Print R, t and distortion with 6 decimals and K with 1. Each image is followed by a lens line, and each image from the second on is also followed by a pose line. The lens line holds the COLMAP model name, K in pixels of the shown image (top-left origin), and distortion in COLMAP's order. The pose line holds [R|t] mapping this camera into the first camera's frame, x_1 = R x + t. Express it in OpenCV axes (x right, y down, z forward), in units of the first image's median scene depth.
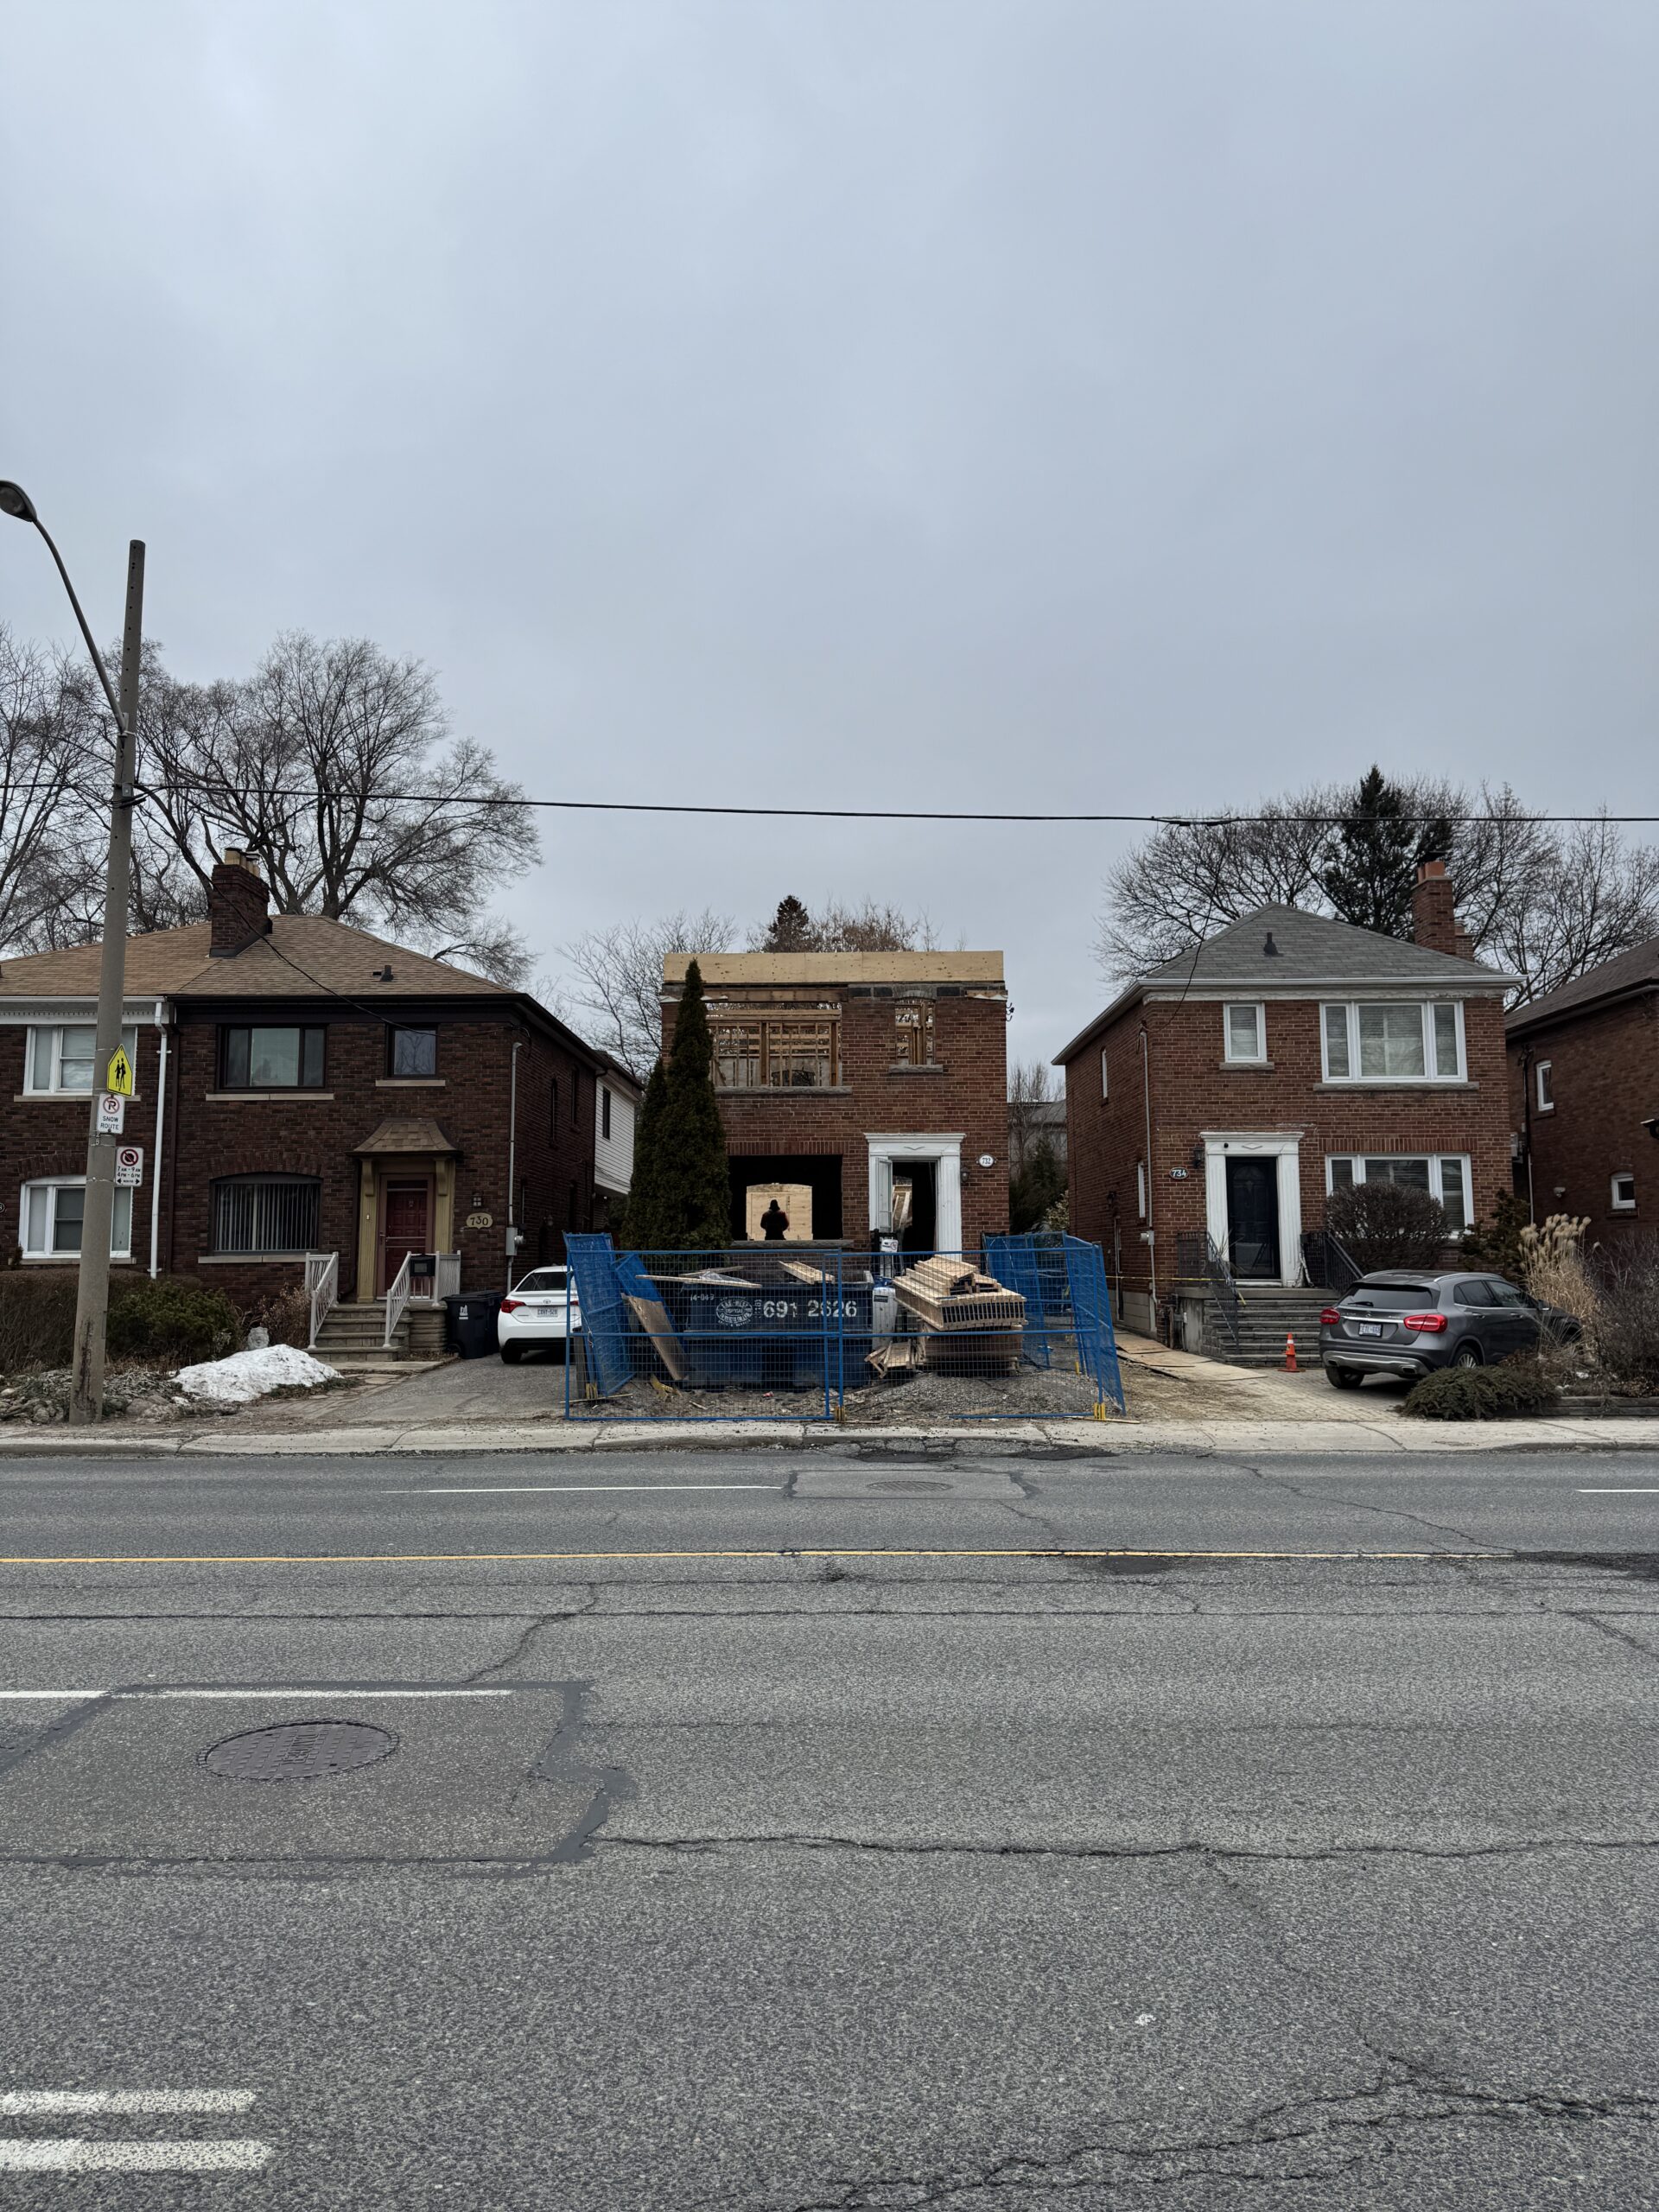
lens RADIAL K [[1542.3, 0, 826.1], [0, 1542.3, 1110.2], [0, 0, 1]] dist [0.149546, -0.238967]
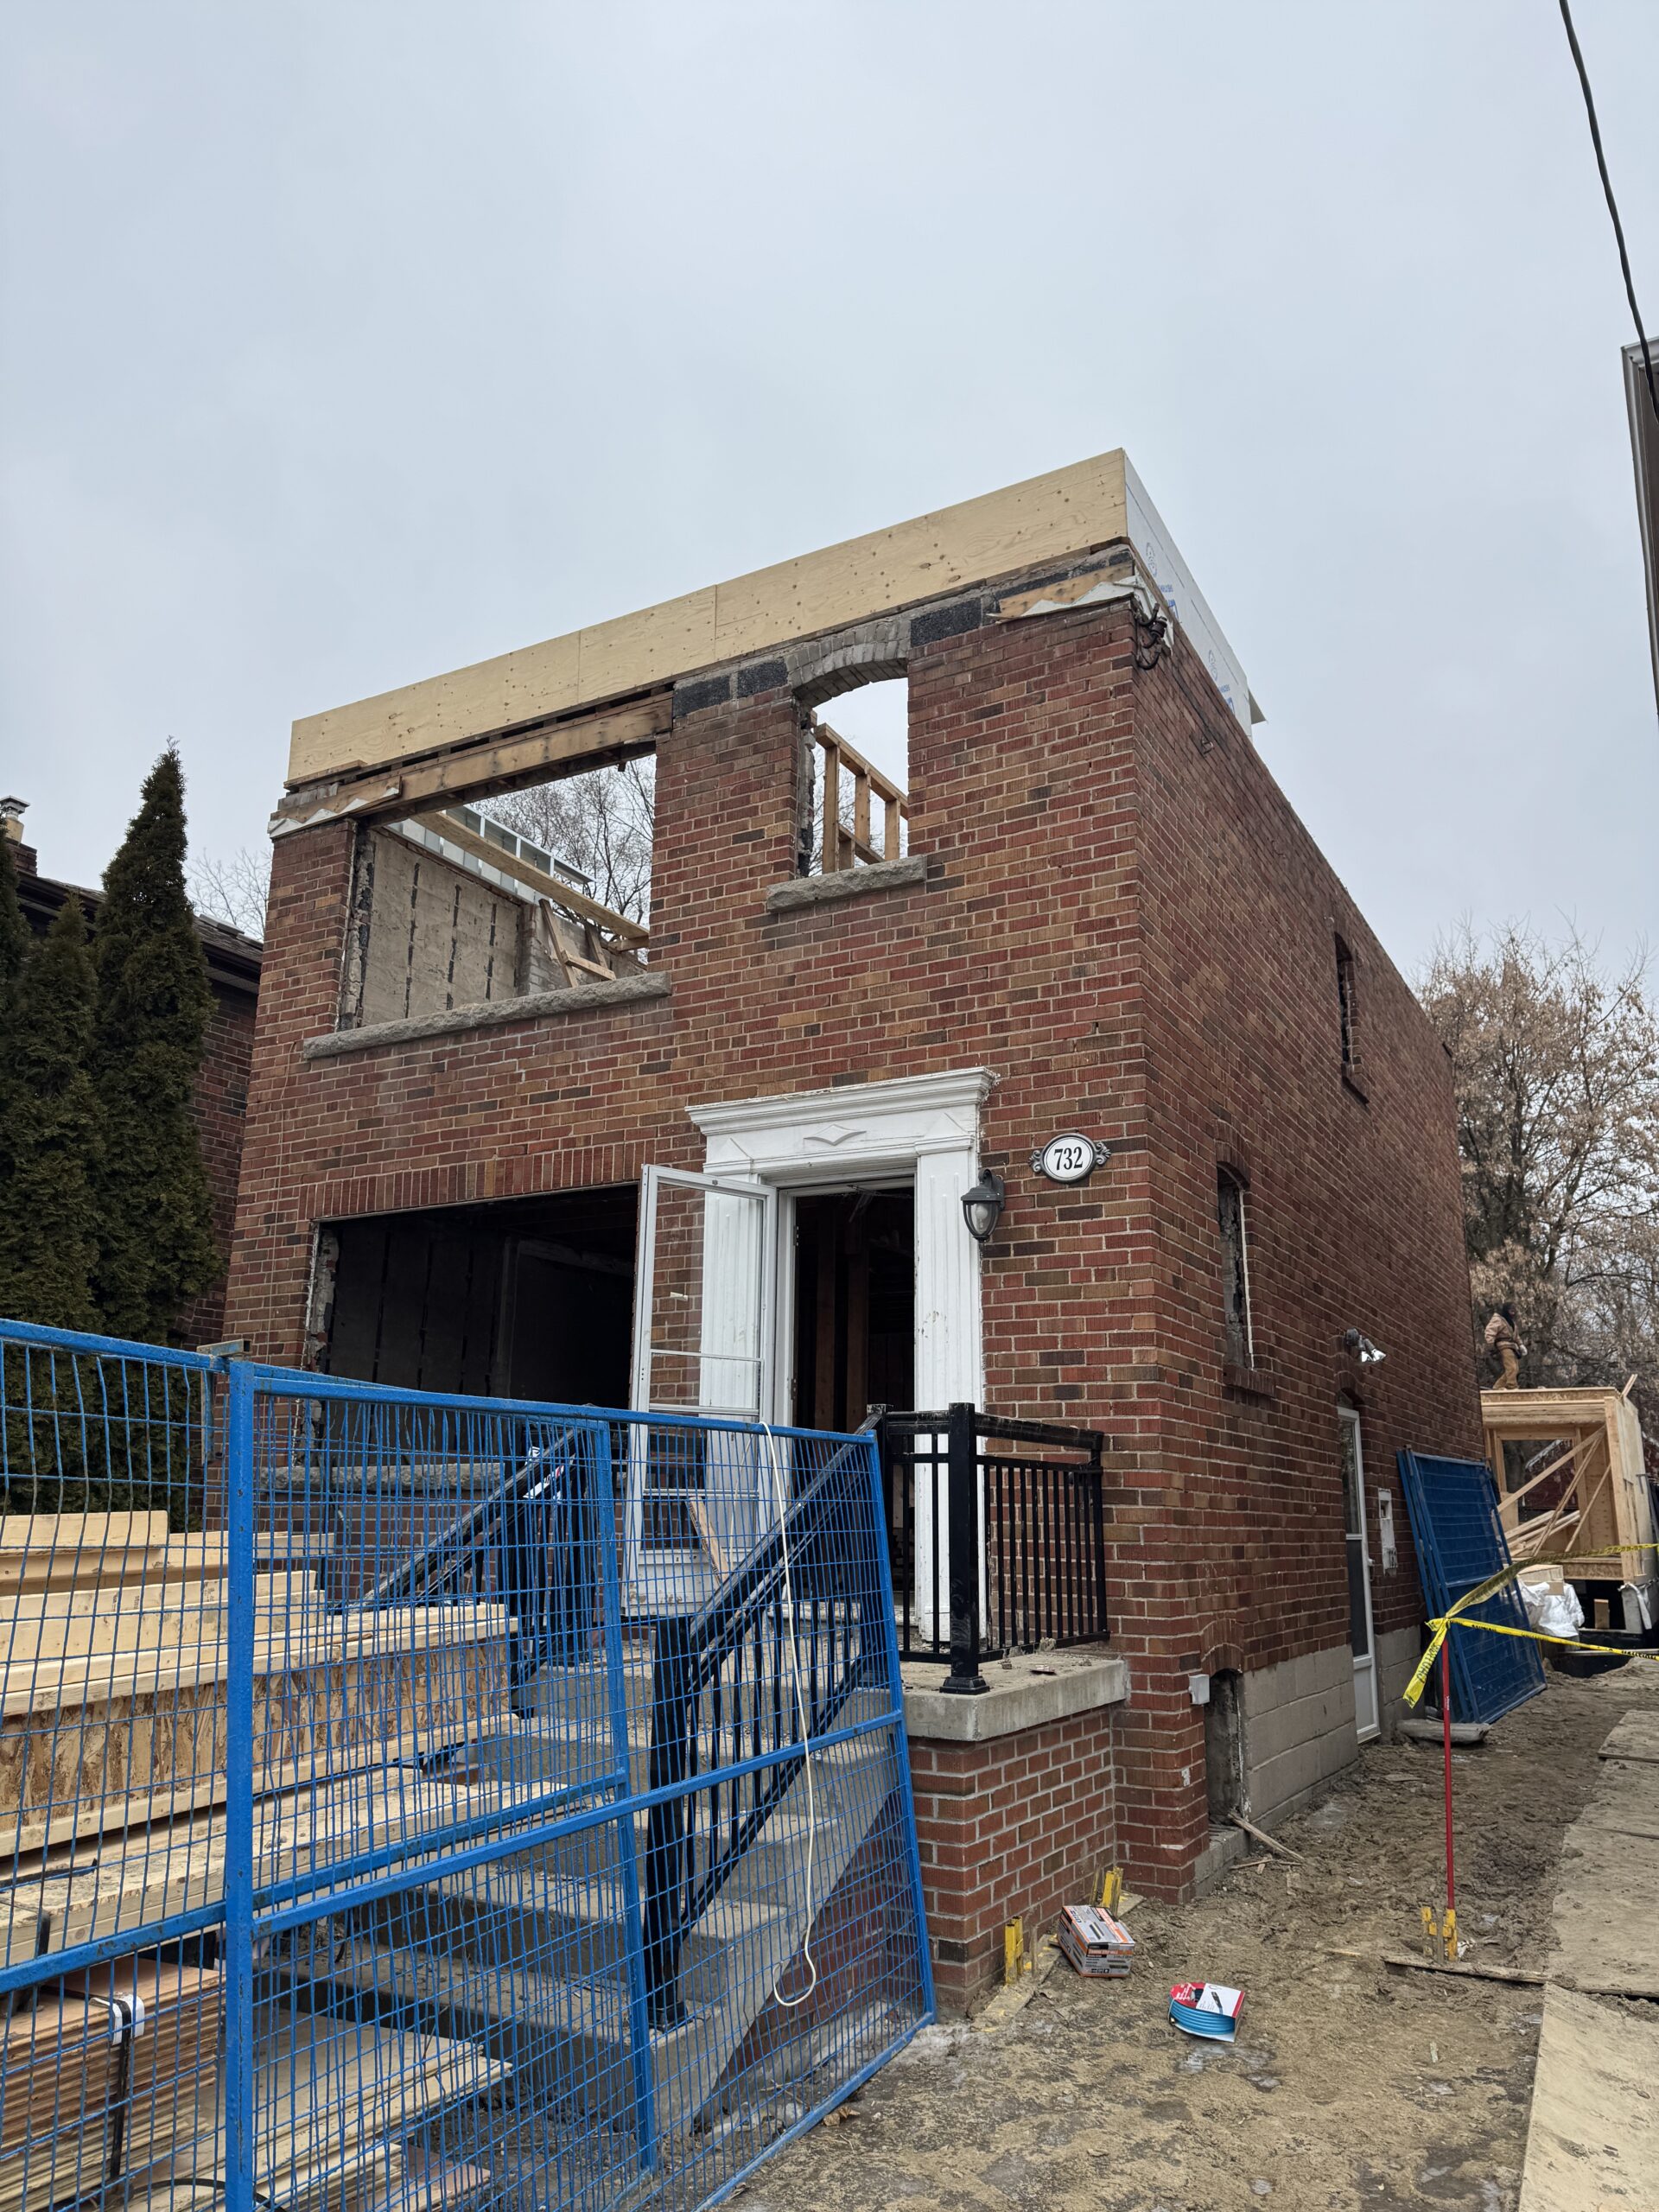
lens RADIAL K [[1542.3, 0, 826.1], [0, 1542.3, 1110.2], [0, 0, 1]] dist [0.149546, -0.238967]
pose [[0.870510, -0.110169, -0.479662, 0.197054], [0.033729, 0.985687, -0.165180, 0.067631], [0.490994, 0.127612, 0.861765, 0.743842]]
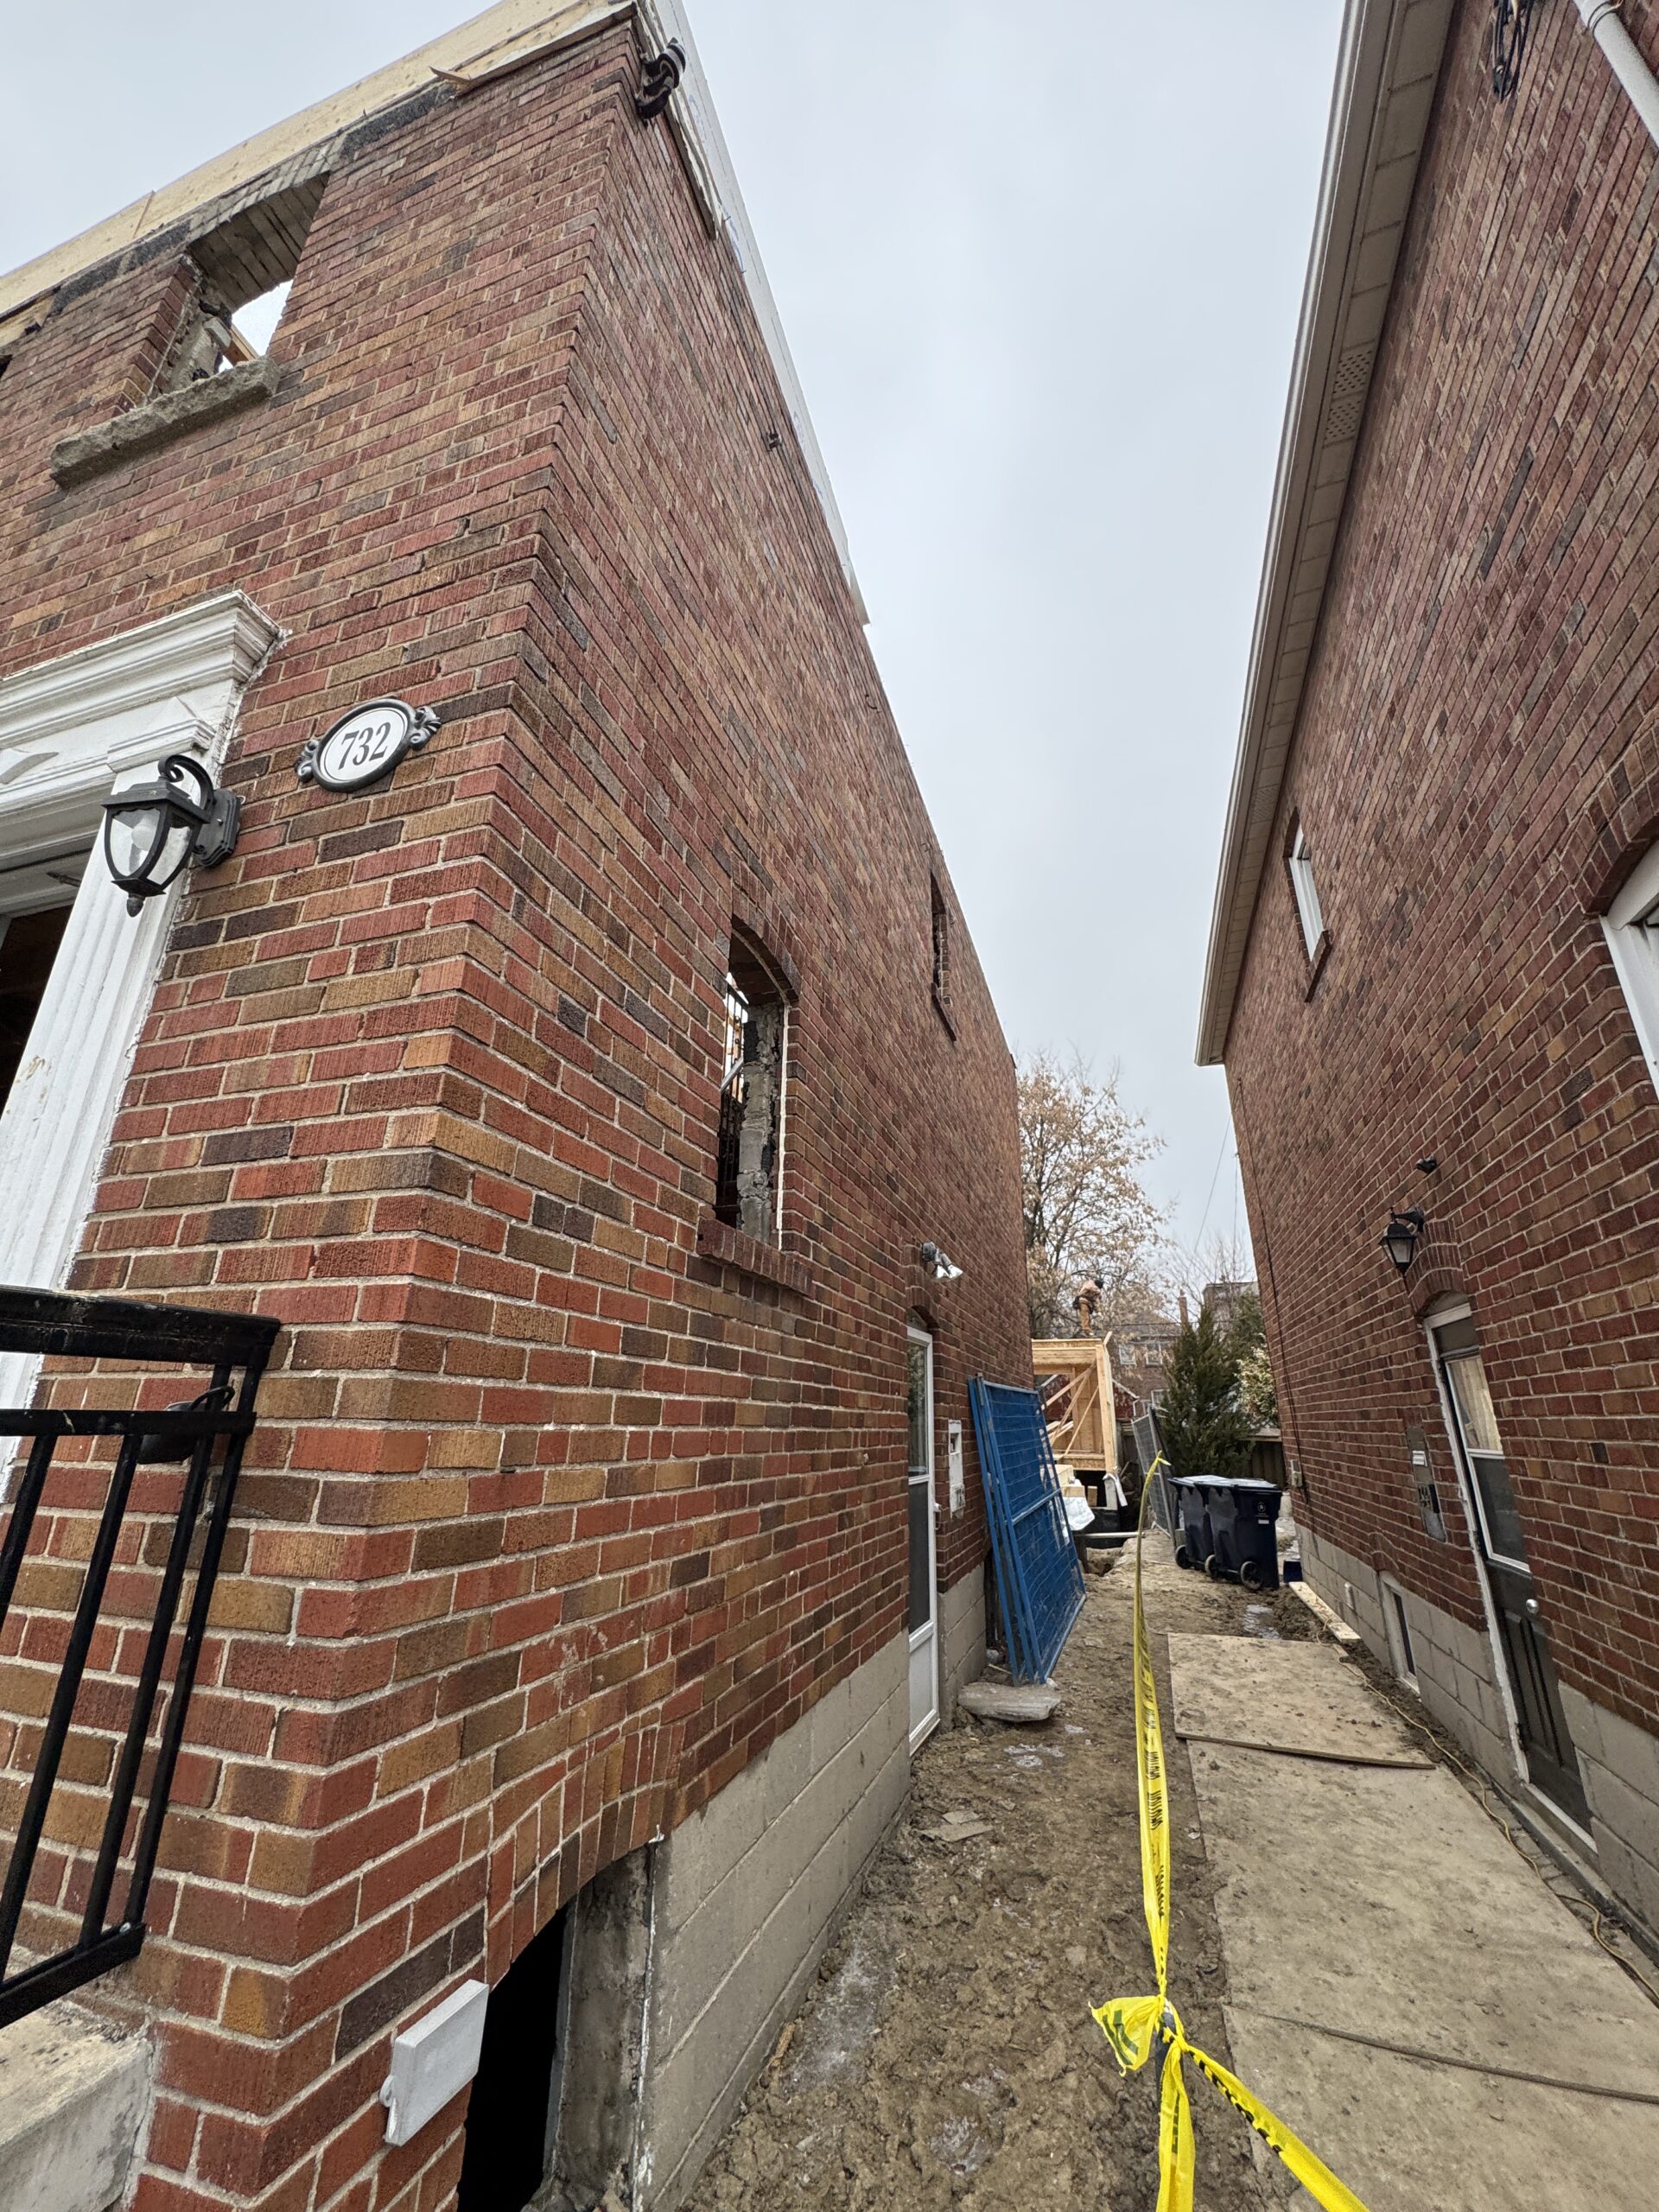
lens RADIAL K [[880.7, 0, 824.0], [0, 880.7, 1103.0], [0, 0, 1]] dist [-0.000368, -0.000023]
pose [[0.949006, -0.092934, -0.301248, 0.158804], [0.015298, 0.968012, -0.250437, 0.080147], [0.314886, 0.233058, 0.920071, 0.950146]]
